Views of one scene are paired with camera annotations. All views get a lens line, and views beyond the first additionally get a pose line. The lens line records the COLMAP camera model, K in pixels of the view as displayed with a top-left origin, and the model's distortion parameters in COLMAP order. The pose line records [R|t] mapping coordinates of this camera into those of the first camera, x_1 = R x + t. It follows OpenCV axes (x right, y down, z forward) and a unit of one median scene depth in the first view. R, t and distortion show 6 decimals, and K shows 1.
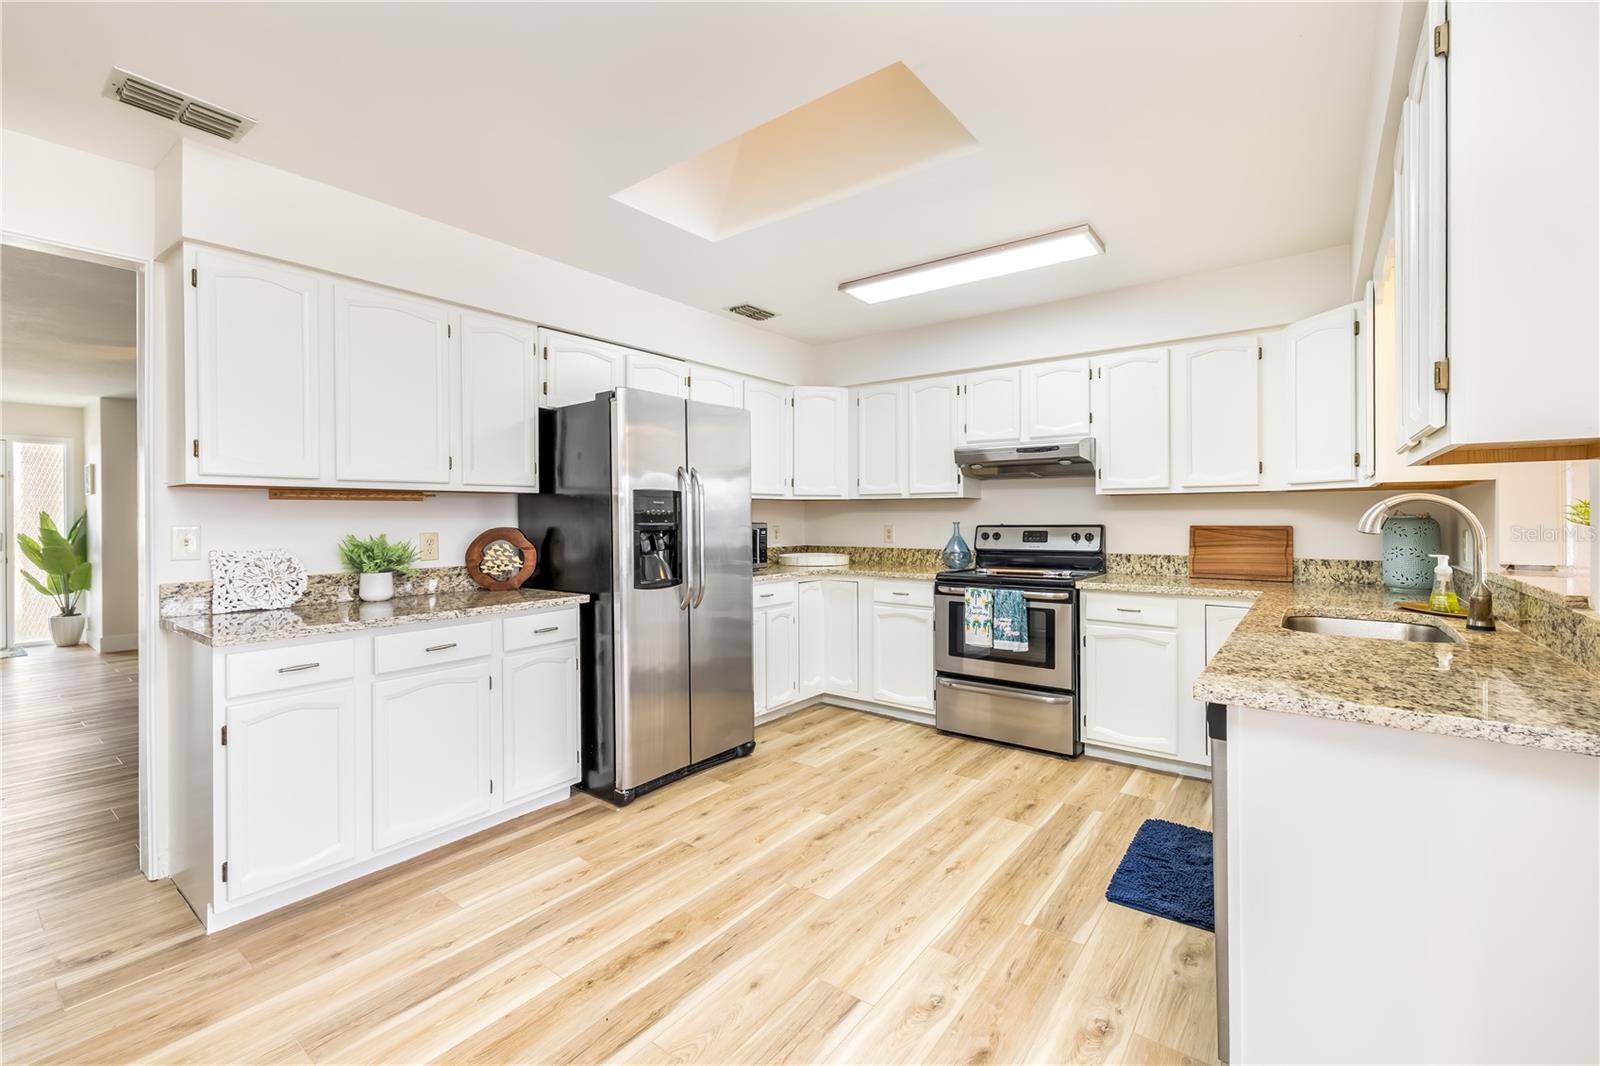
lens RADIAL K [[677.2, 0, 798.8], [0, 677.2, 516.0], [0, 0, 1]] dist [-0.000357, 0.000021]
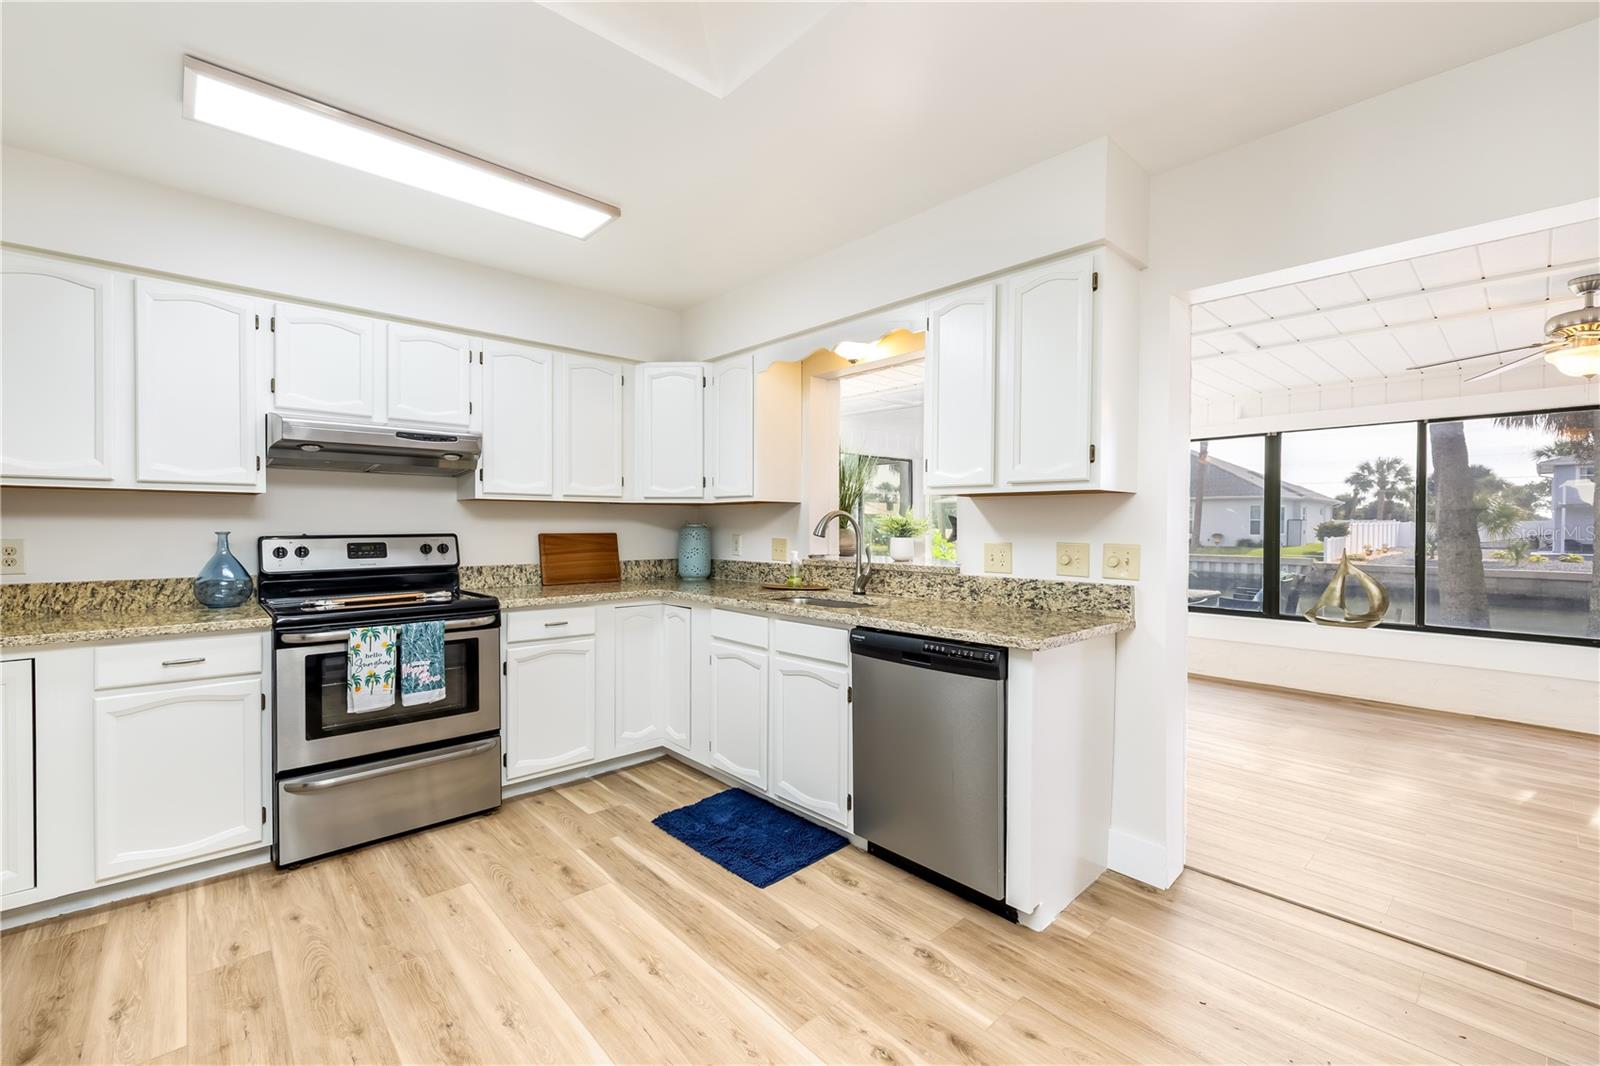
lens RADIAL K [[677.1, 0, 798.3], [0, 677.1, 527.5], [0, 0, 1]] dist [-0.000637, 0.000178]
pose [[0.176651, -0.000496, 0.984273, -0.346029], [-0.004505, 0.999989, 0.001313, 0.002215], [-0.984263, -0.004666, 0.176647, 0.460442]]
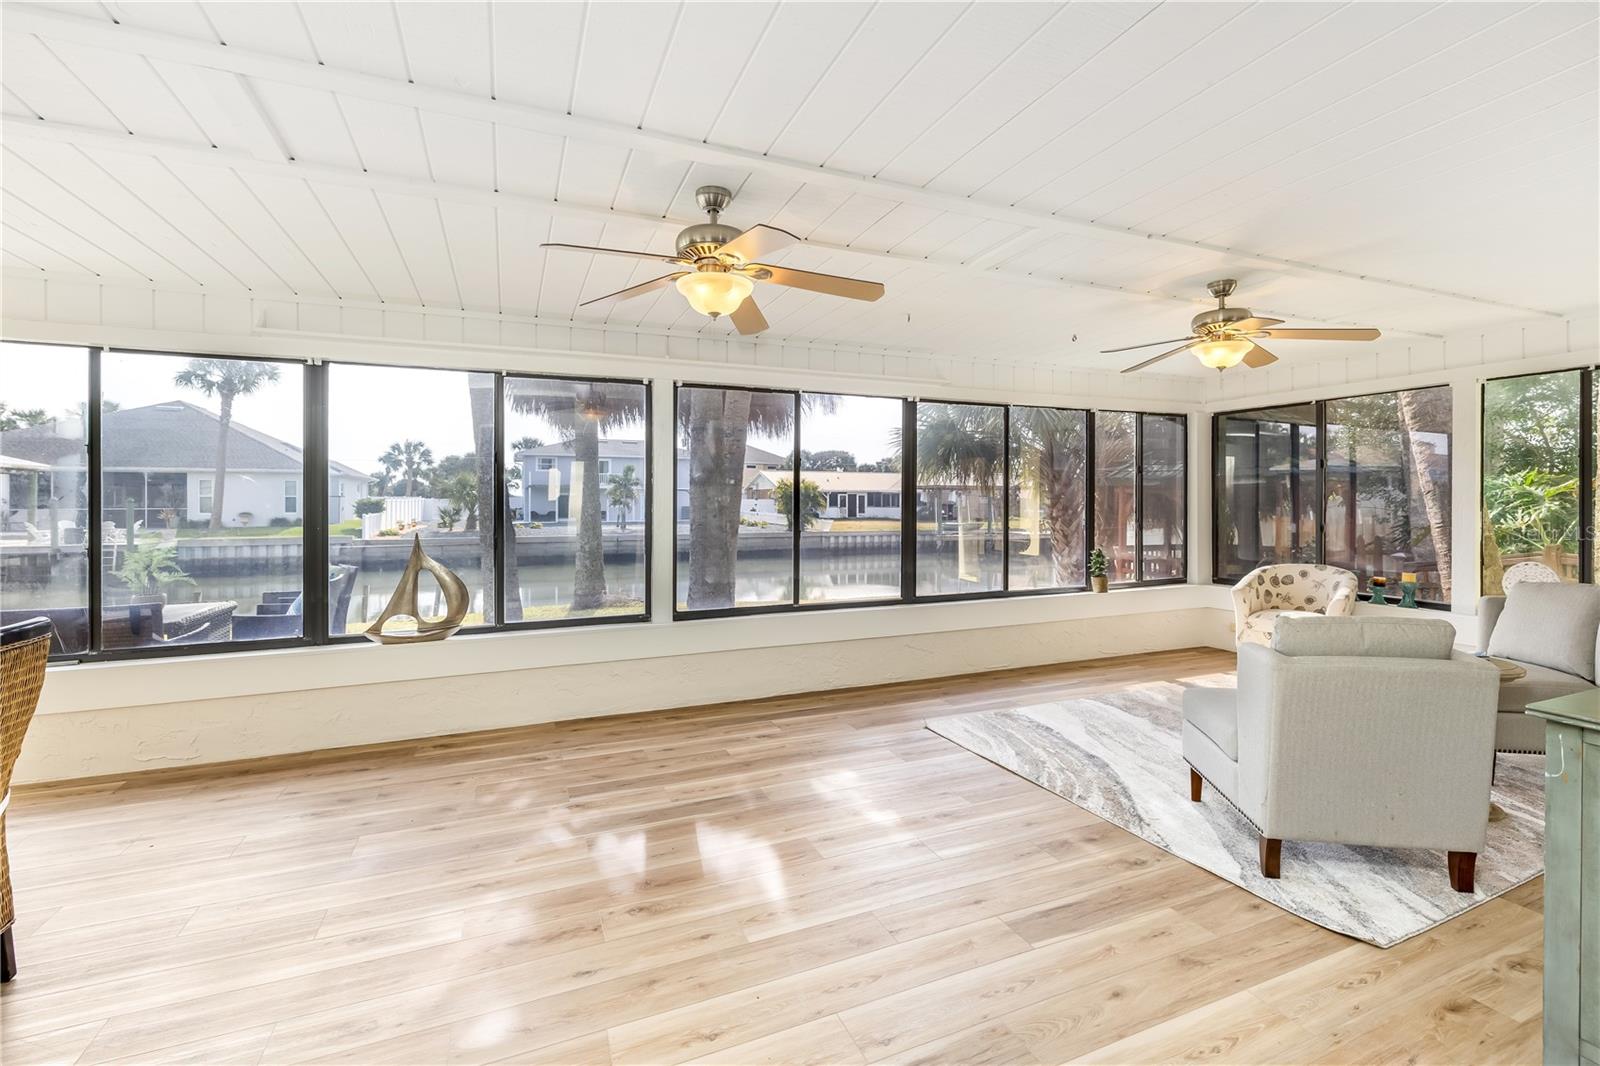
lens RADIAL K [[686.6, 0, 798.8], [0, 686.6, 504.6], [0, 0, 1]] dist [0.000278, 0.000118]
pose [[-0.868997, 0.003494, 0.494805, 0.266959], [0.005445, 0.999982, 0.002501, -0.001533], [-0.494788, 0.004868, -0.869000, 0.187730]]
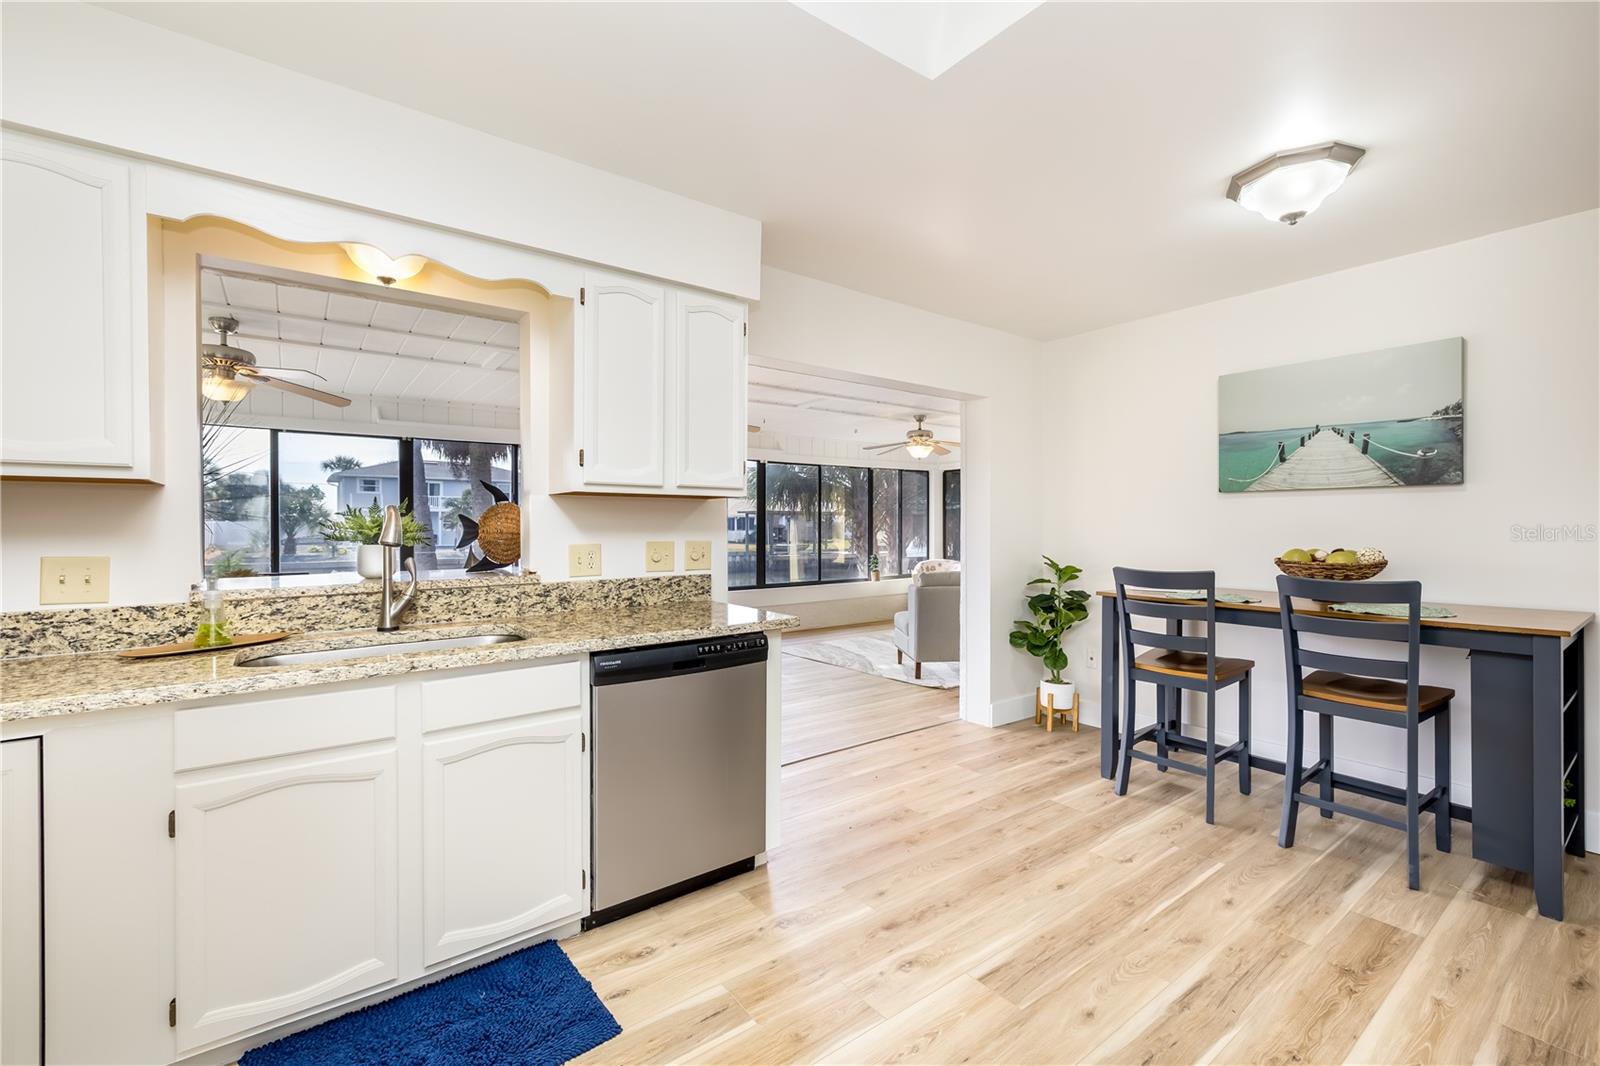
lens RADIAL K [[677.1, 0, 798.3], [0, 677.1, 527.5], [0, 0, 1]] dist [-0.000637, 0.000178]
pose [[-0.963067, 0.004061, 0.269231, 0.035249], [0.004994, 0.999984, 0.002777, 0.000357], [-0.269216, 0.004019, -0.963072, 1.015112]]
